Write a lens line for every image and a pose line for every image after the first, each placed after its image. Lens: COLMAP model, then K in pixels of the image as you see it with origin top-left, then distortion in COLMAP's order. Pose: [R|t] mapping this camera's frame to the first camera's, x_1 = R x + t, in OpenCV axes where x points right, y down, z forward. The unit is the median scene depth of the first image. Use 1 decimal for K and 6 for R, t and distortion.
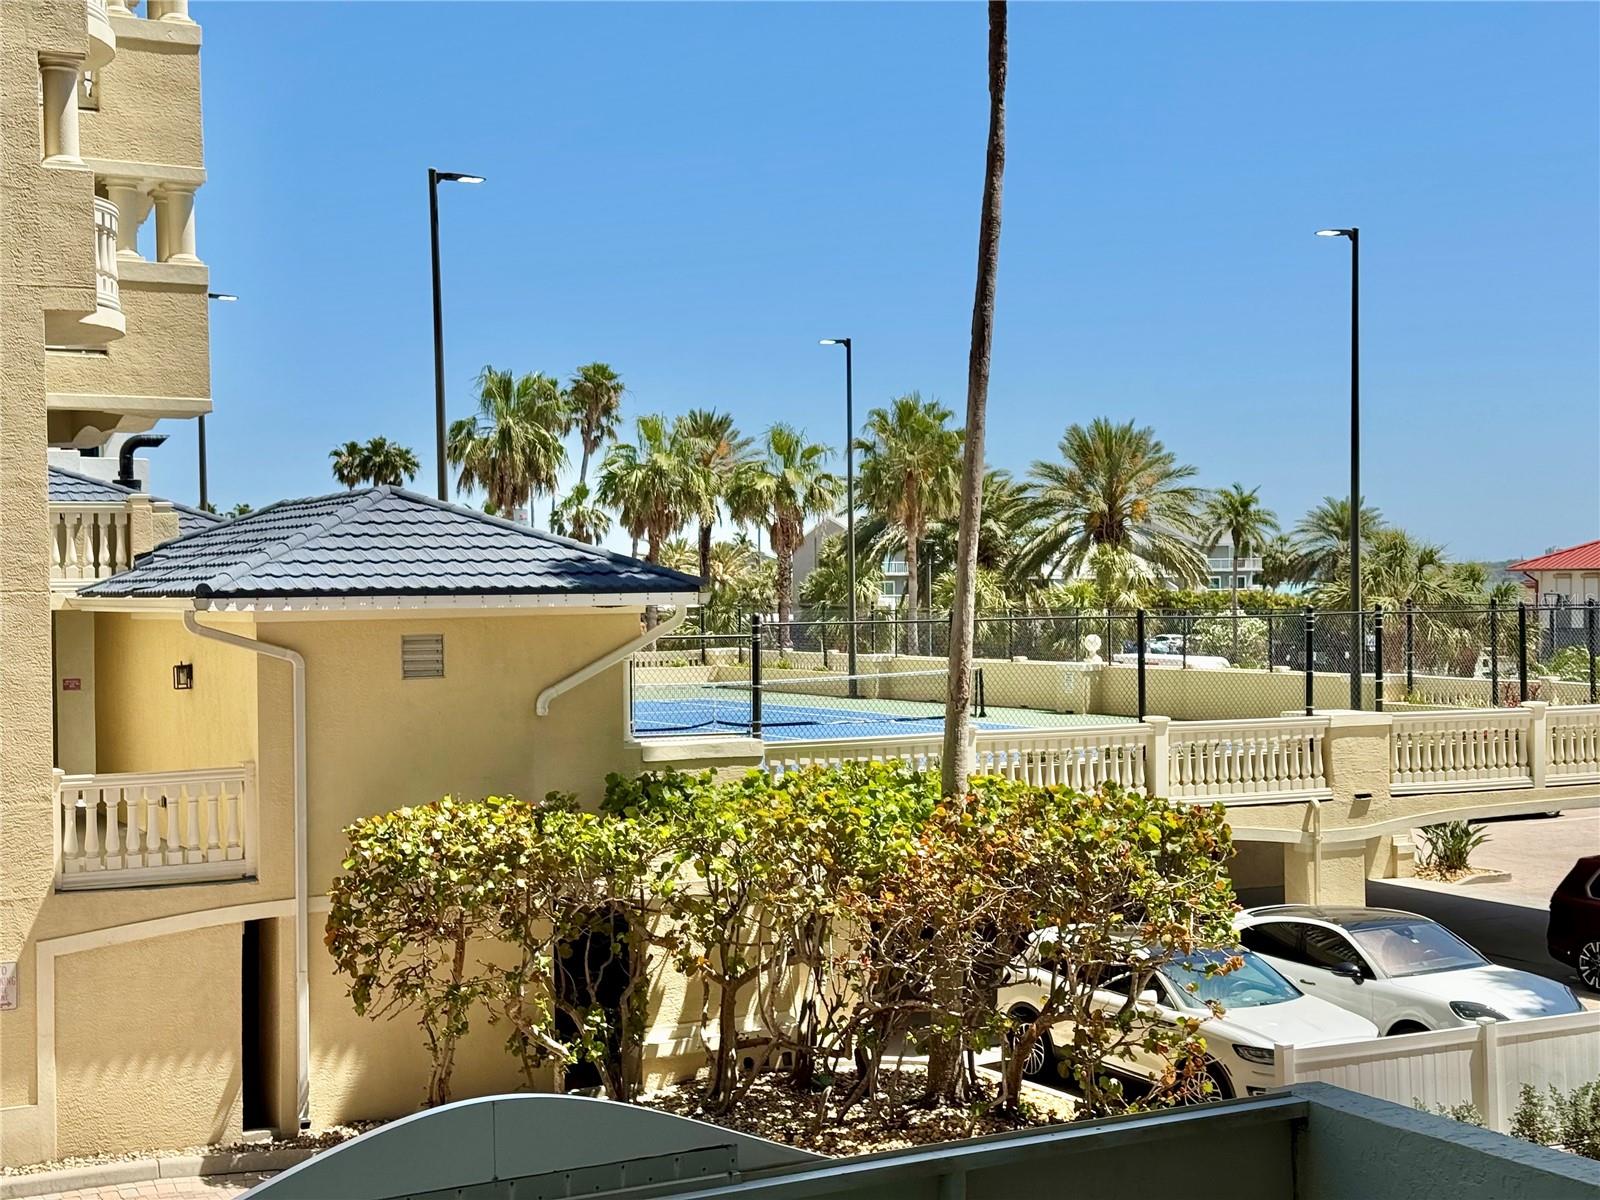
lens RADIAL K [[2164.3, 0, 800.0], [0, 2164.3, 600.0], [0, 0, 1]] dist [-0.019729, -0.014823]
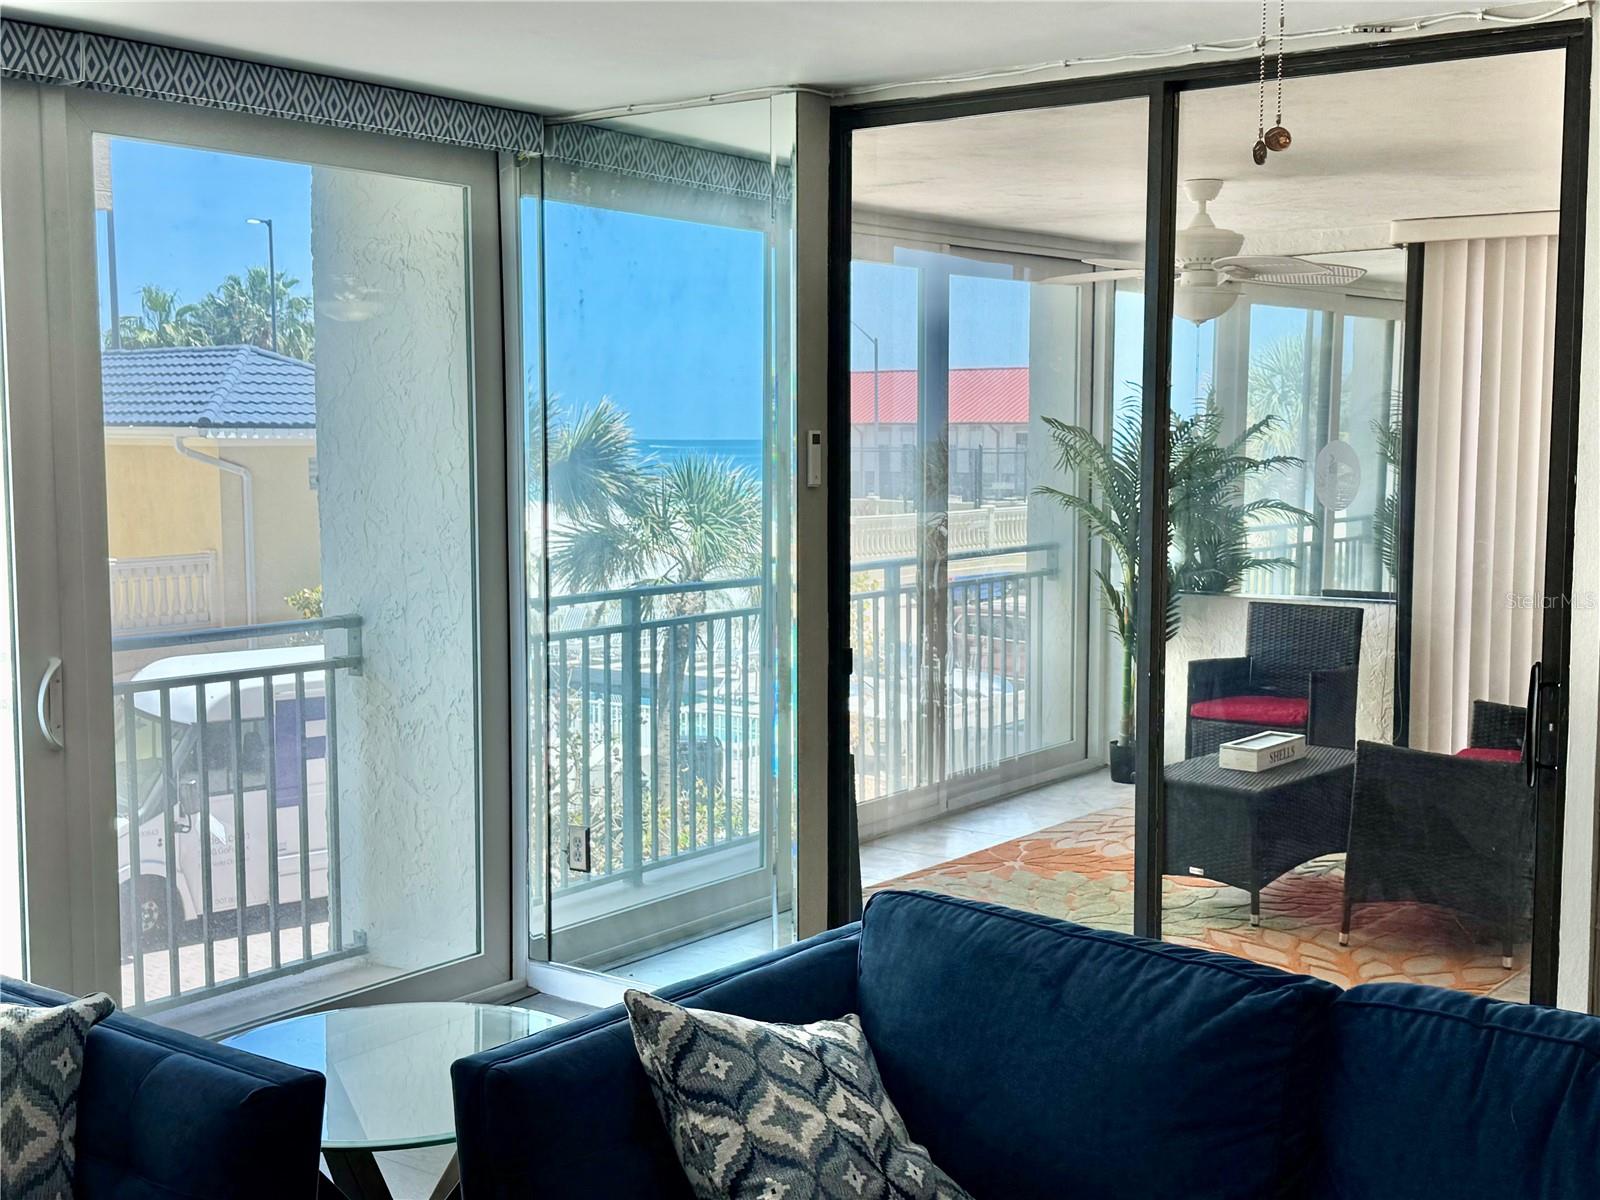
lens RADIAL K [[1912.3, 0, 800.0], [0, 1912.3, 600.0], [0, 0, 1]] dist [0.001425, -0.002352]
pose [[0.903717, -0.020867, 0.427621, -0.328164], [-0.013354, 0.996952, 0.076872, 0.006967], [-0.427921, -0.075181, 0.900684, -0.184502]]
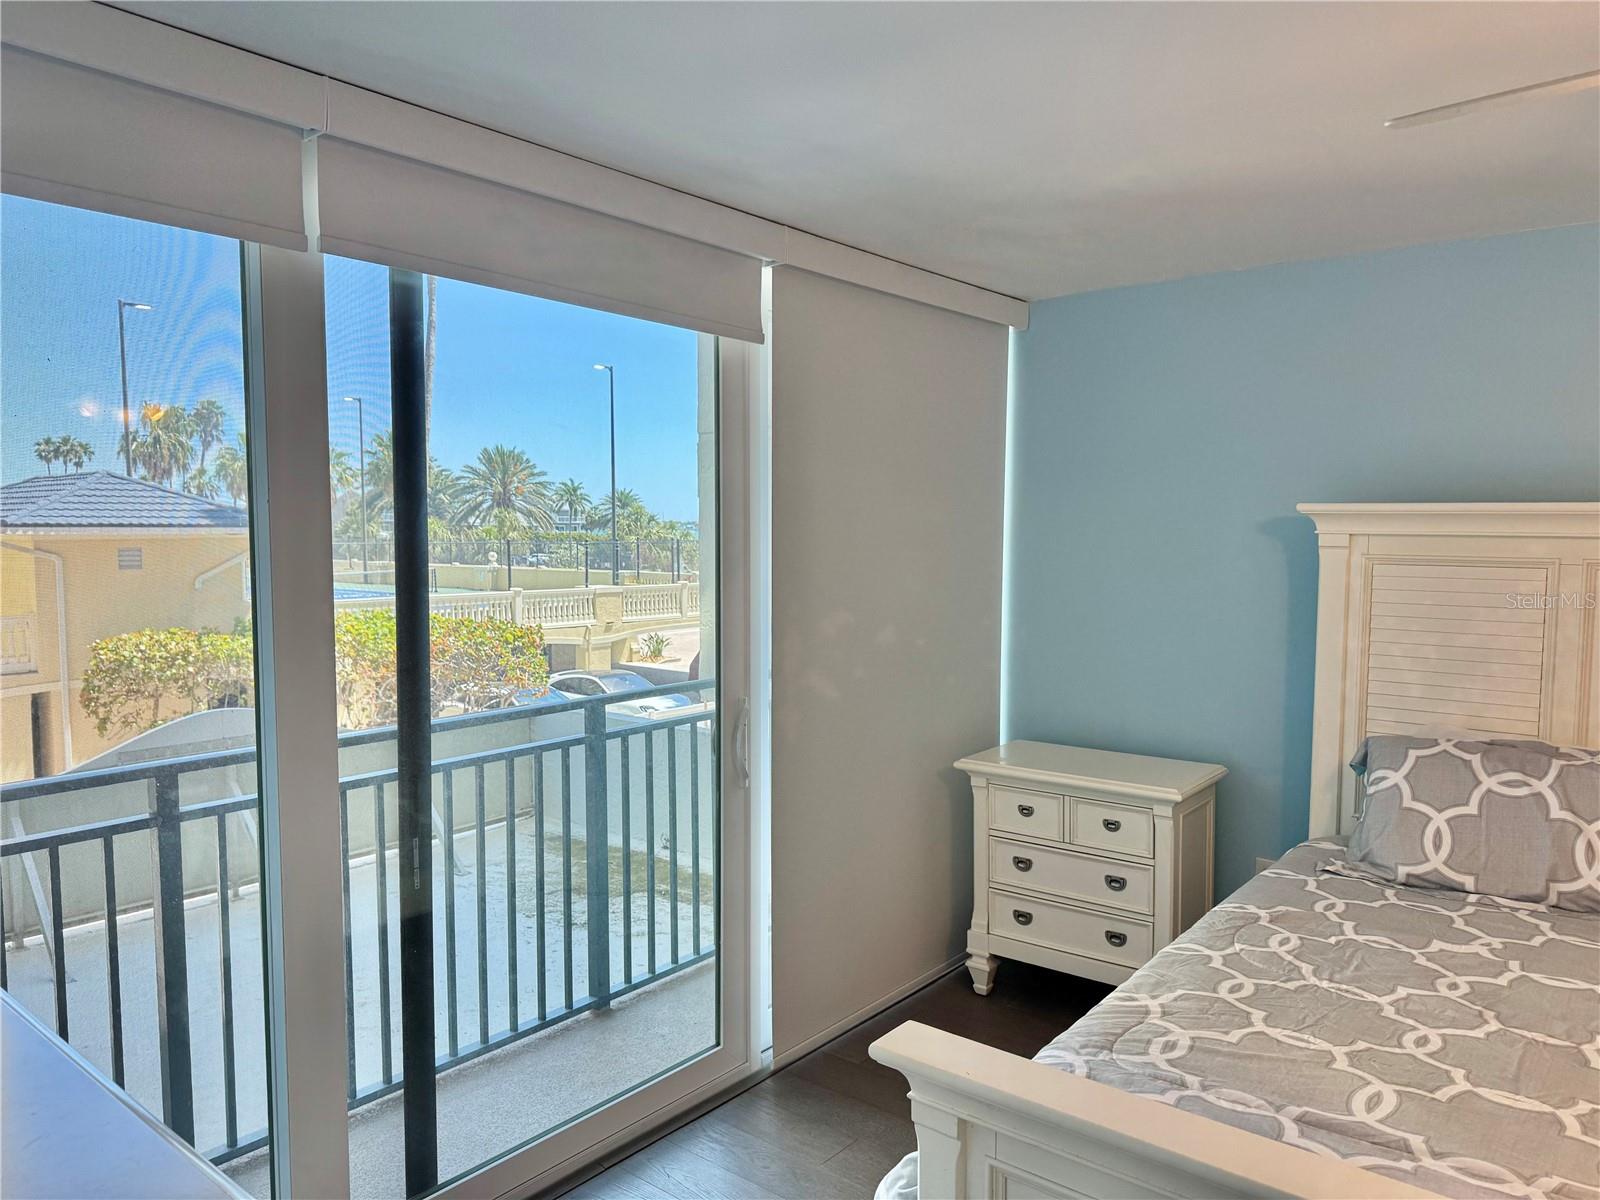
lens RADIAL K [[1103.2, 0, 800.0], [0, 1103.2, 600.0], [0, 0, 1]] dist [0.092208, -0.172463]
pose [[0.922642, -0.009471, 0.385541, -0.002691], [-0.012149, 0.998488, 0.053602, 0.001648], [-0.385466, -0.054139, 0.921133, -0.128561]]
